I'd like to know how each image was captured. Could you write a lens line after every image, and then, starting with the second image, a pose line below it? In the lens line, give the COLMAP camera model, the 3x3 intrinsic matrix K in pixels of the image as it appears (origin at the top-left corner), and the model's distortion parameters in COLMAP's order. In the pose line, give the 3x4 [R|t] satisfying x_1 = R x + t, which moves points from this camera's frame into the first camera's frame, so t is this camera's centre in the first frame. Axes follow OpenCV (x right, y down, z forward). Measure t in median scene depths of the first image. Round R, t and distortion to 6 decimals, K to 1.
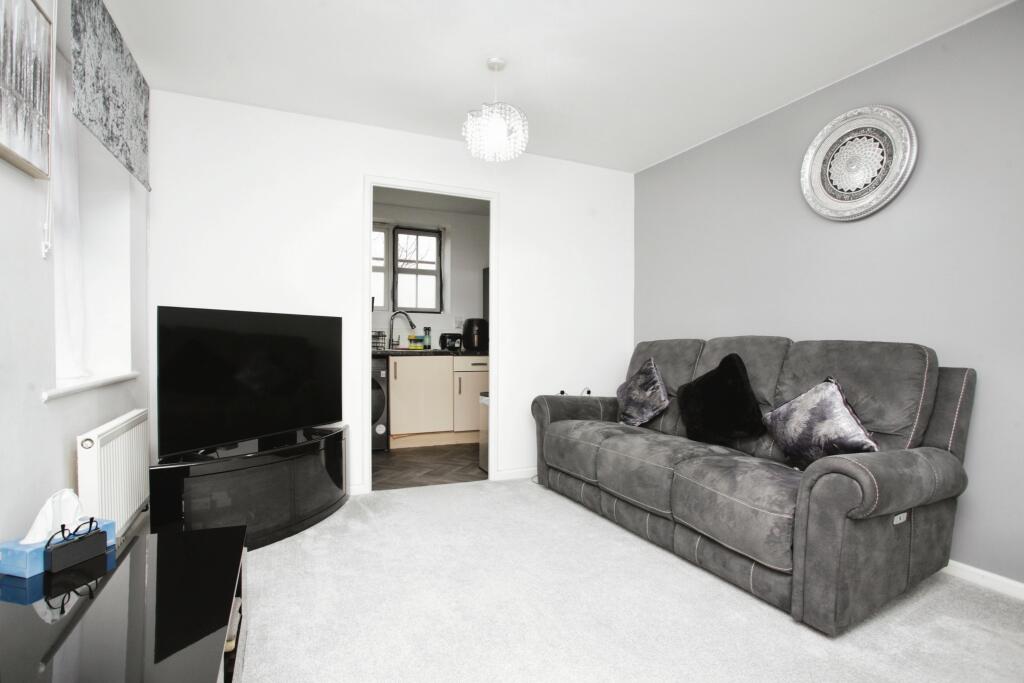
lens RADIAL K [[510.6, 0, 511.0], [0, 510.6, 349.9], [0, 0, 1]] dist [-0.029172, 0.006534]
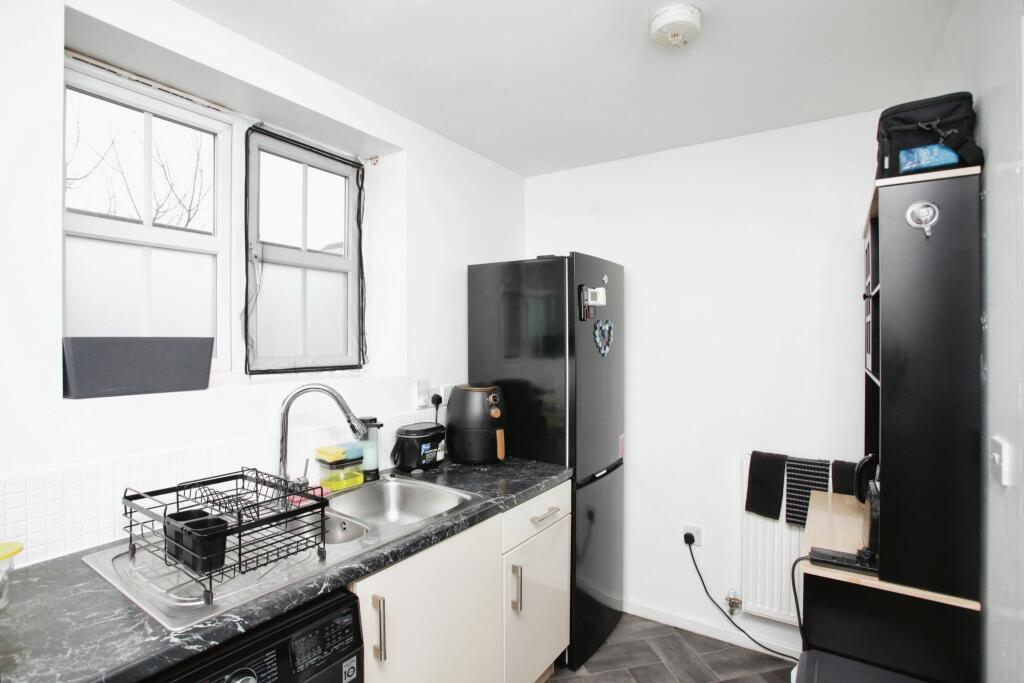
lens RADIAL K [[510.6, 0, 533.8], [0, 510.6, 332.4], [0, 0, 1]] dist [-0.029172, 0.006534]
pose [[0.827041, 0.006930, 0.562099, -0.267100], [0.005492, 0.999777, -0.020407, -0.096615], [-0.562115, 0.019964, 0.826818, 0.621913]]
